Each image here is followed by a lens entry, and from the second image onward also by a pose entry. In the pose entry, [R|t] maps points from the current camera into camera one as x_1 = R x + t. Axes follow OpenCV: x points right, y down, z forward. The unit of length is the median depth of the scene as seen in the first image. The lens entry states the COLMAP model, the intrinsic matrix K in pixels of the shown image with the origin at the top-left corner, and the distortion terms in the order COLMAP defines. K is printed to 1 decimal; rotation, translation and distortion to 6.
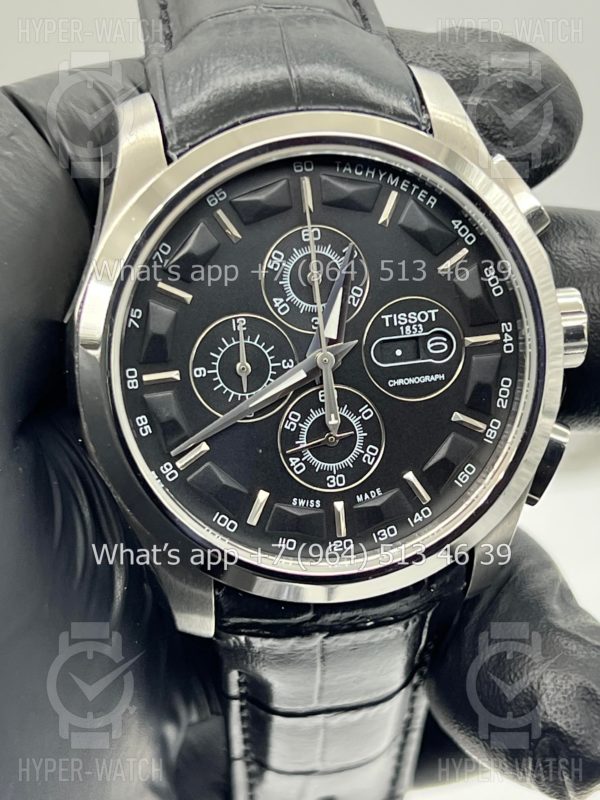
lens RADIAL K [[1917.1, 0, 294.2], [0, 1917.1, 401.5], [0, 0, 1]] dist [0.244969, 0.000000]
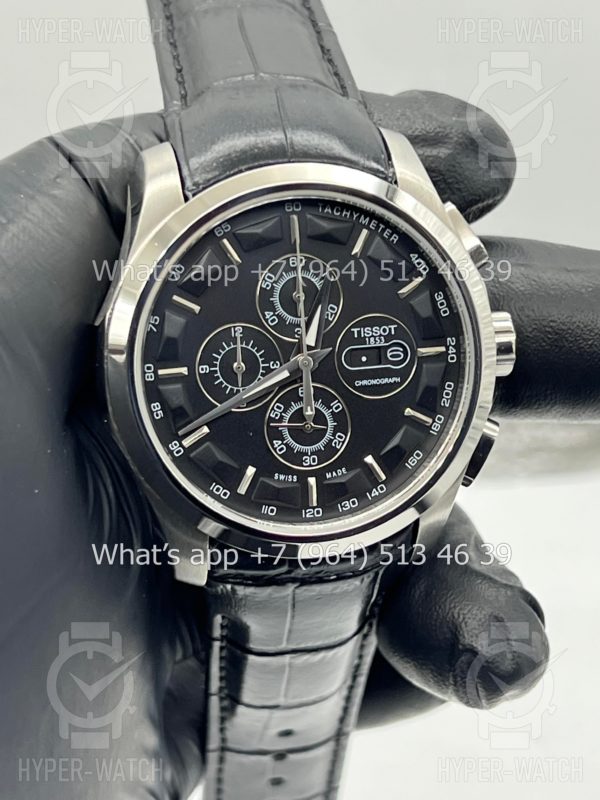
lens RADIAL K [[1917.1, 0, 283.7], [0, 1917.1, 387.9], [0, 0, 1]] dist [0.244969, 0.000000]
pose [[0.998998, 0.033698, 0.029440, -0.033299], [-0.033392, 0.999384, -0.010831, 0.008495], [-0.029786, 0.009837, 0.999508, -0.237342]]
